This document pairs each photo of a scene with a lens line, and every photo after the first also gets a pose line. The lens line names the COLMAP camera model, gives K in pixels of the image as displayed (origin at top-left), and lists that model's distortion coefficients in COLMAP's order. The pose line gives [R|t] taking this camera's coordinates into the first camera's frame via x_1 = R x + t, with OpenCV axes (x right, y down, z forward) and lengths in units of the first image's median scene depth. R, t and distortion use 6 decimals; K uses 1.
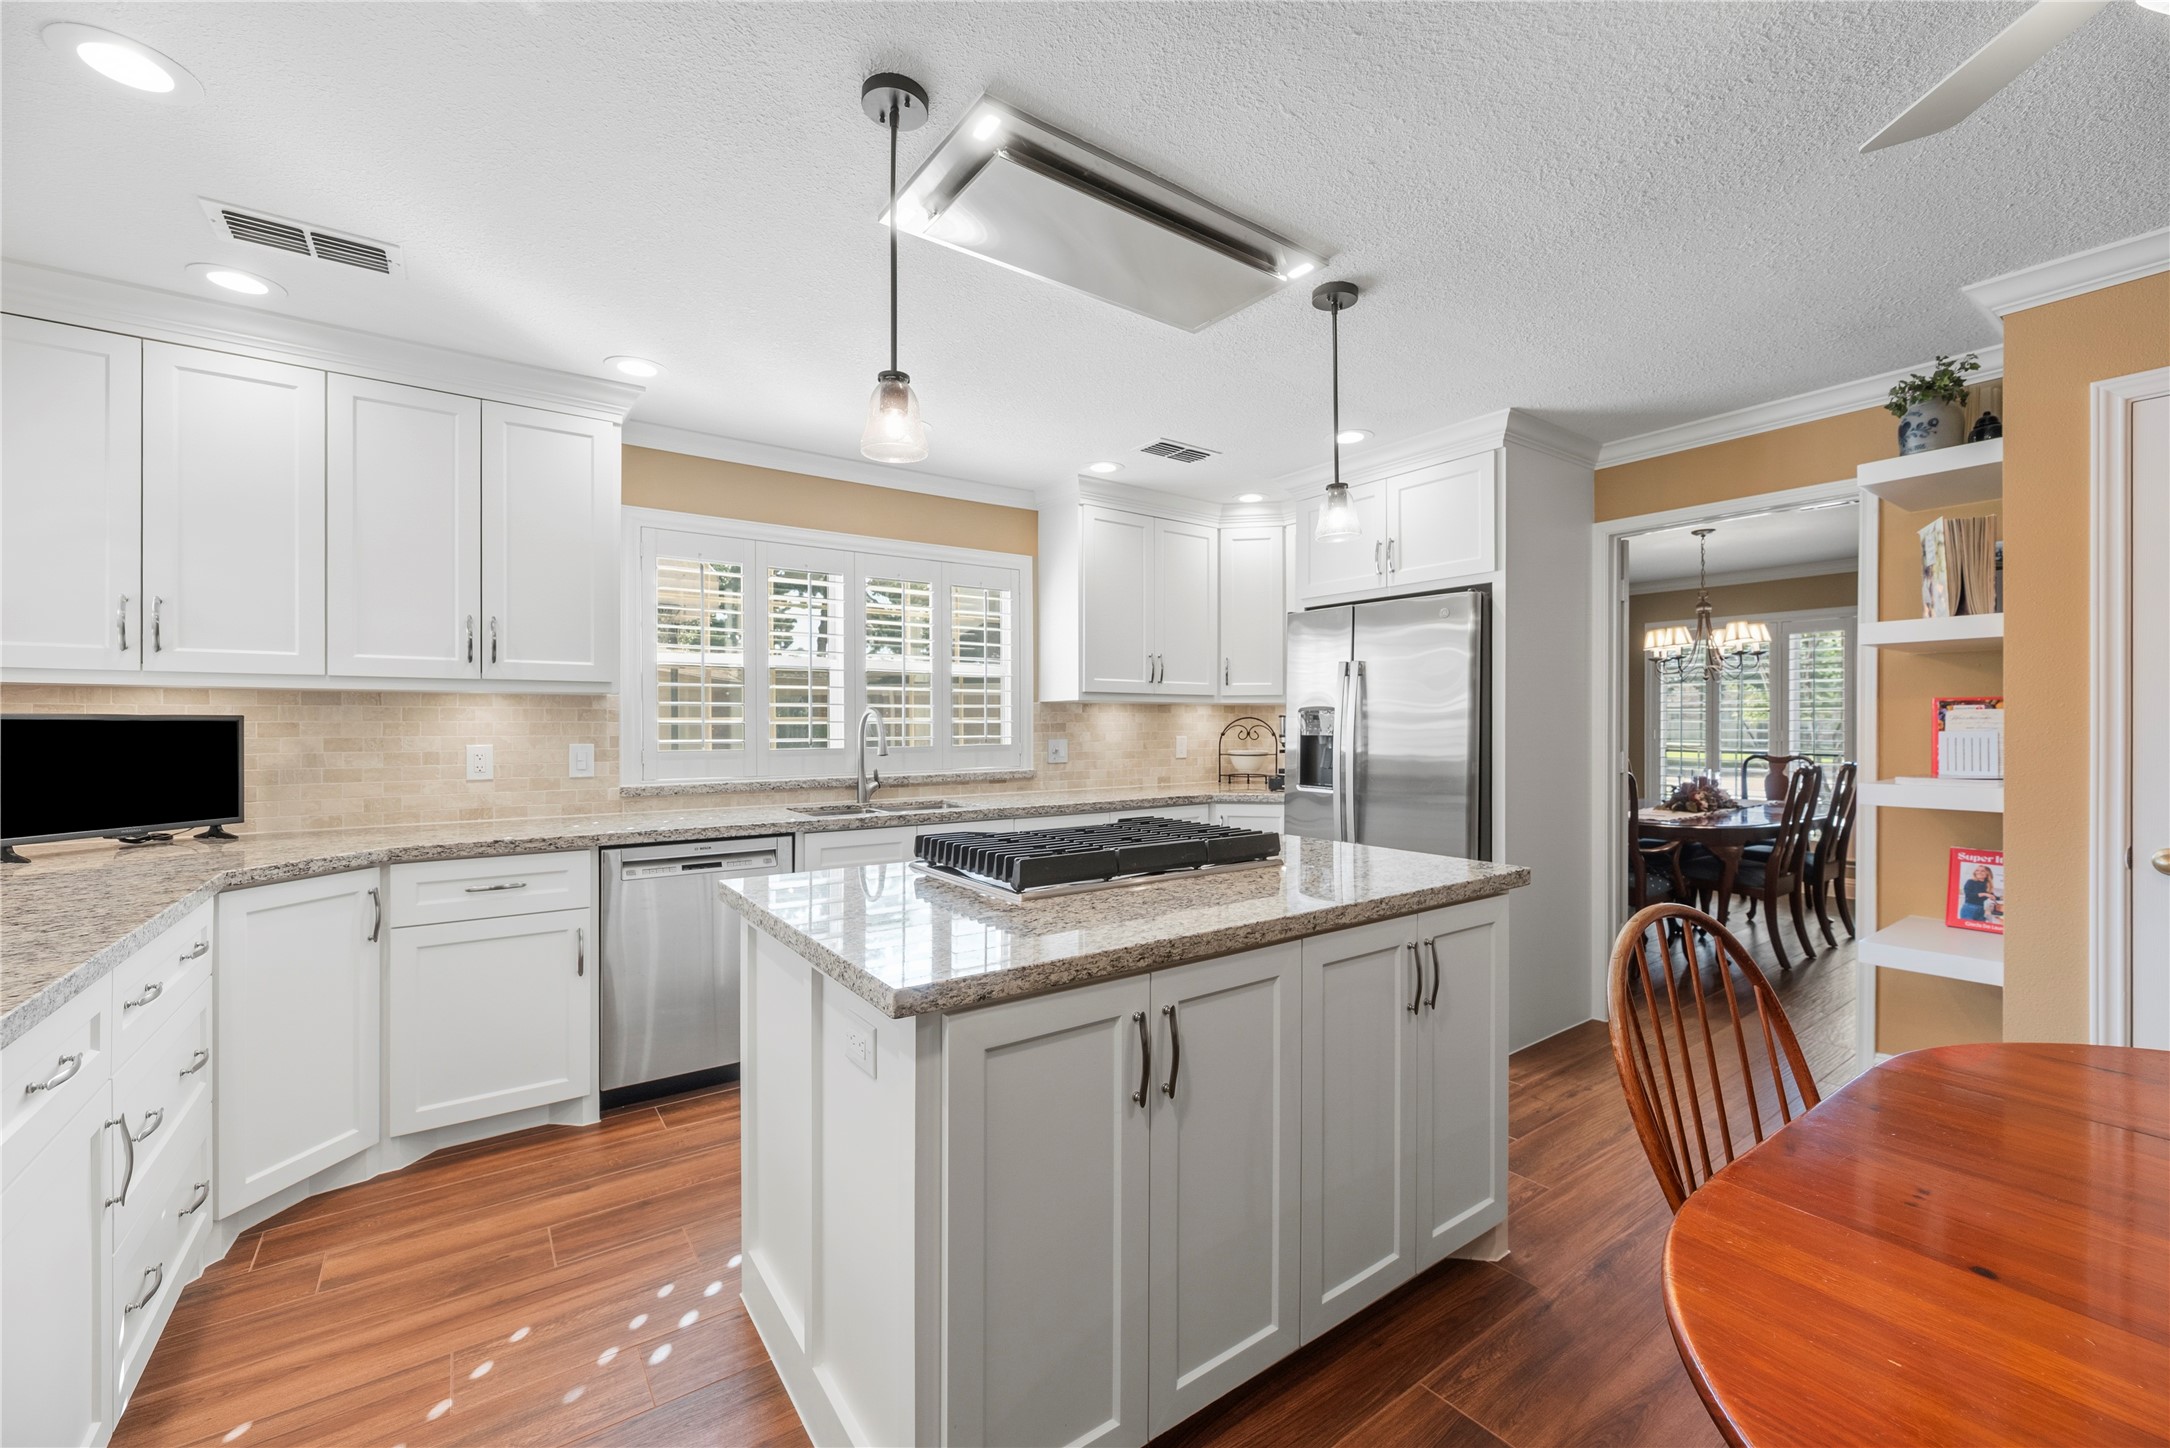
lens RADIAL K [[880.4, 0, 1075.8], [0, 880.4, 713.1], [0, 0, 1]] dist [-0.003010, 0.000930]
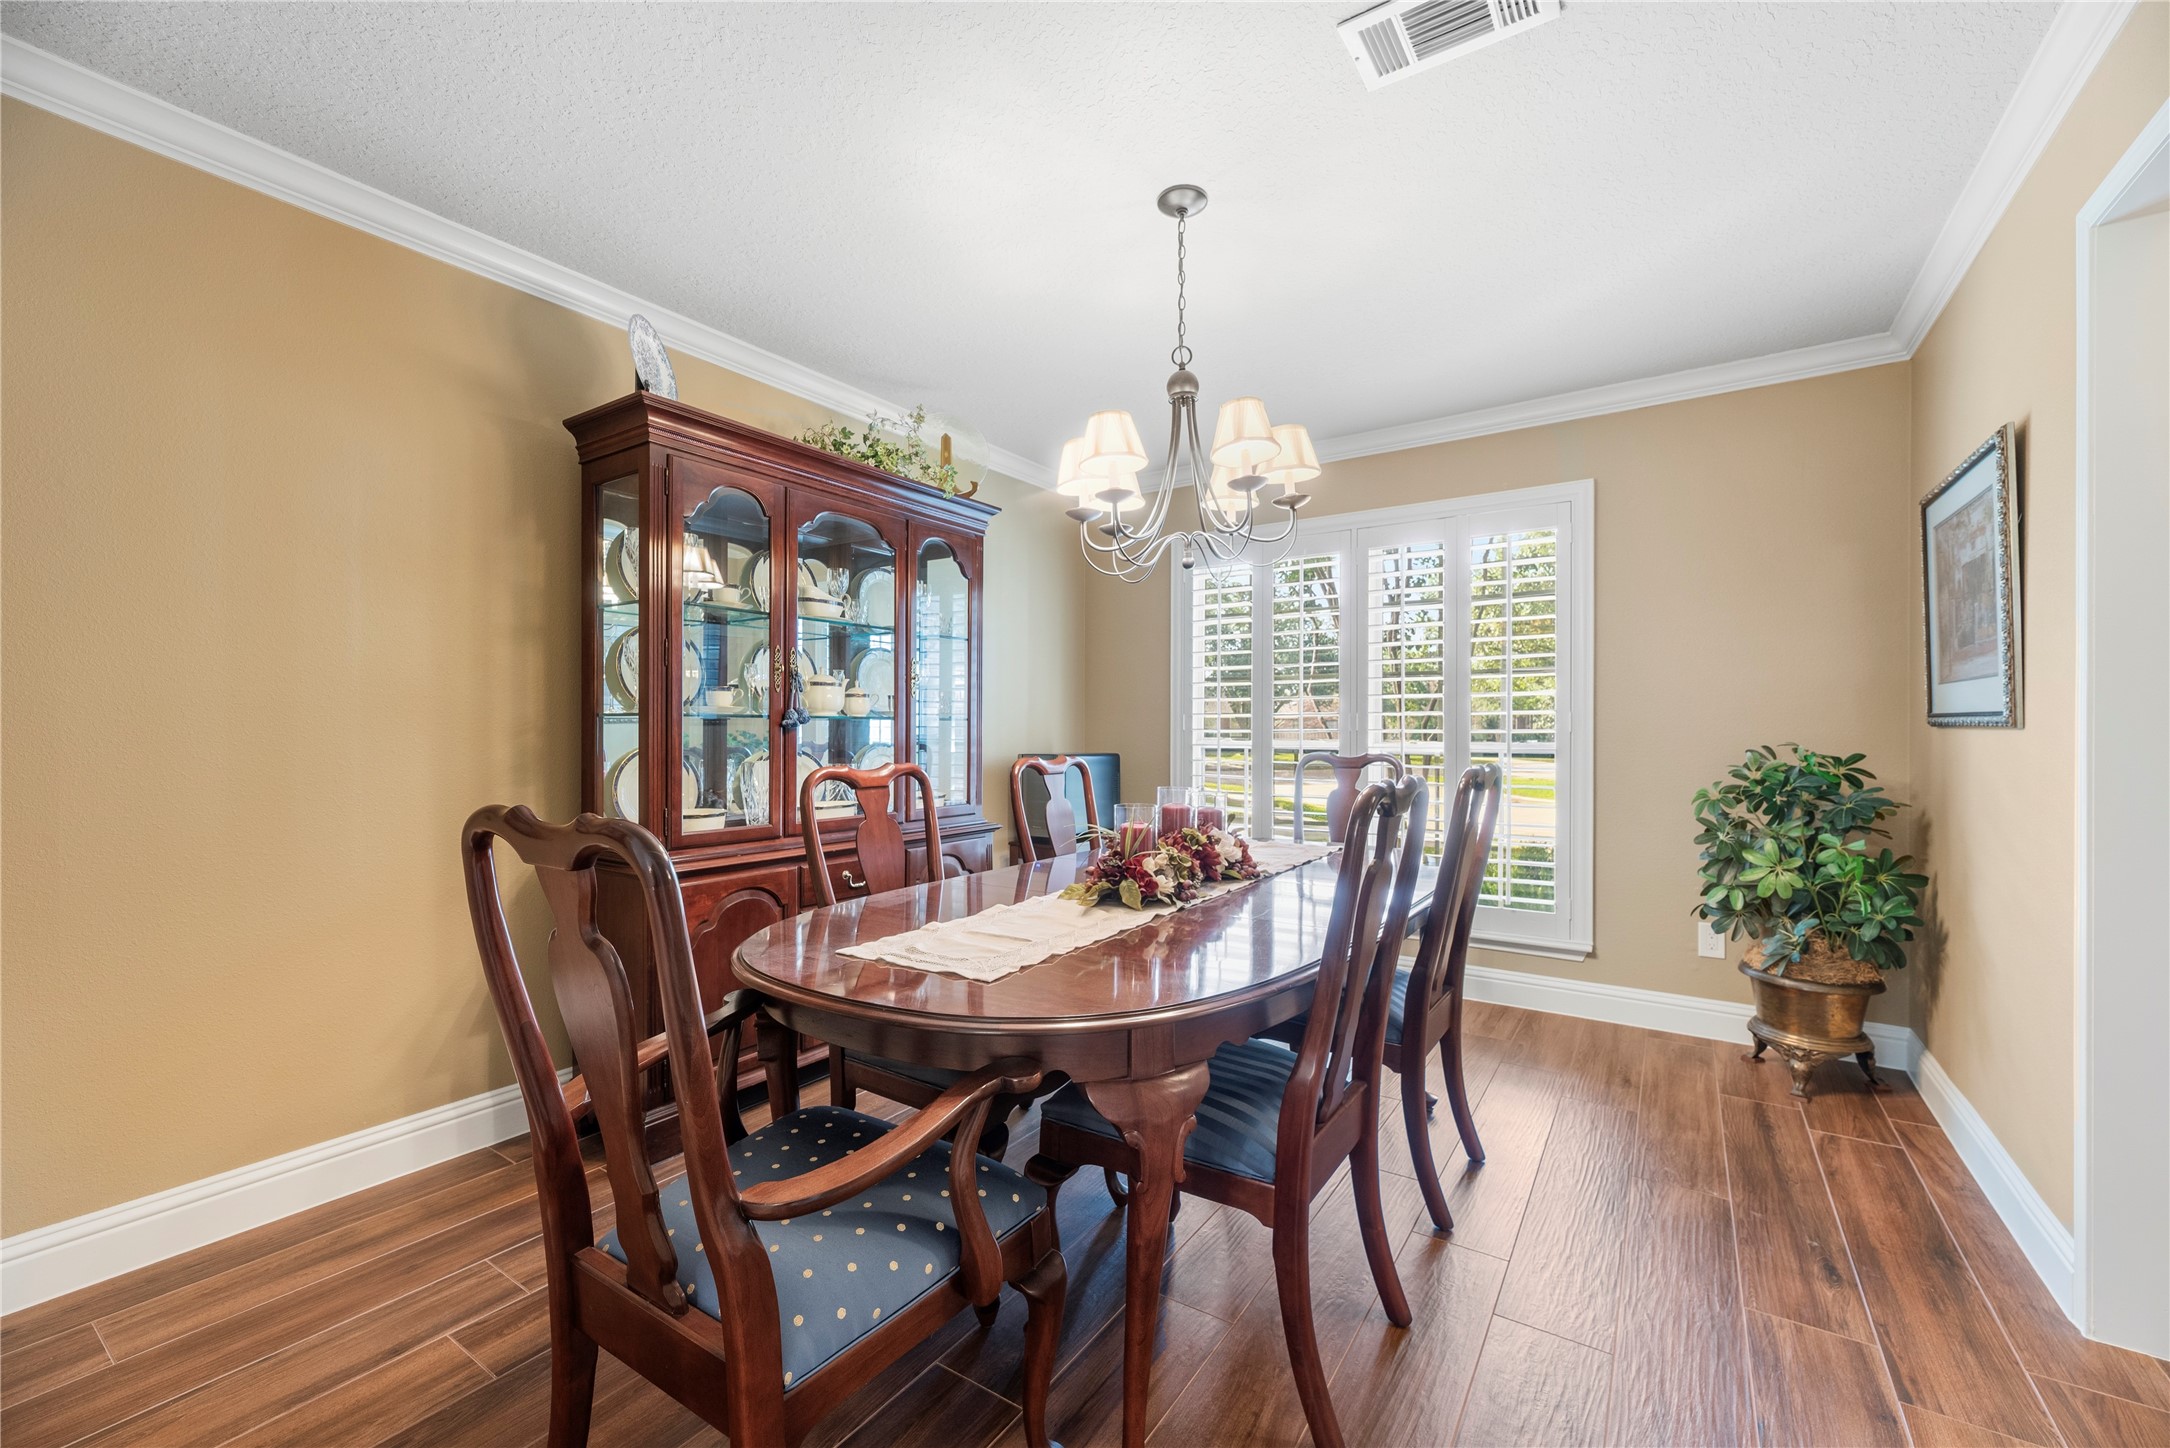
lens RADIAL K [[880.4, 0, 1091.2], [0, 880.4, 723.8], [0, 0, 1]] dist [-0.003010, 0.000930]
pose [[0.936742, 0.004662, 0.349990, 0.557732], [-0.004567, 0.999989, -0.001098, 0.037211], [-0.349991, -0.000569, 0.936753, 0.667094]]
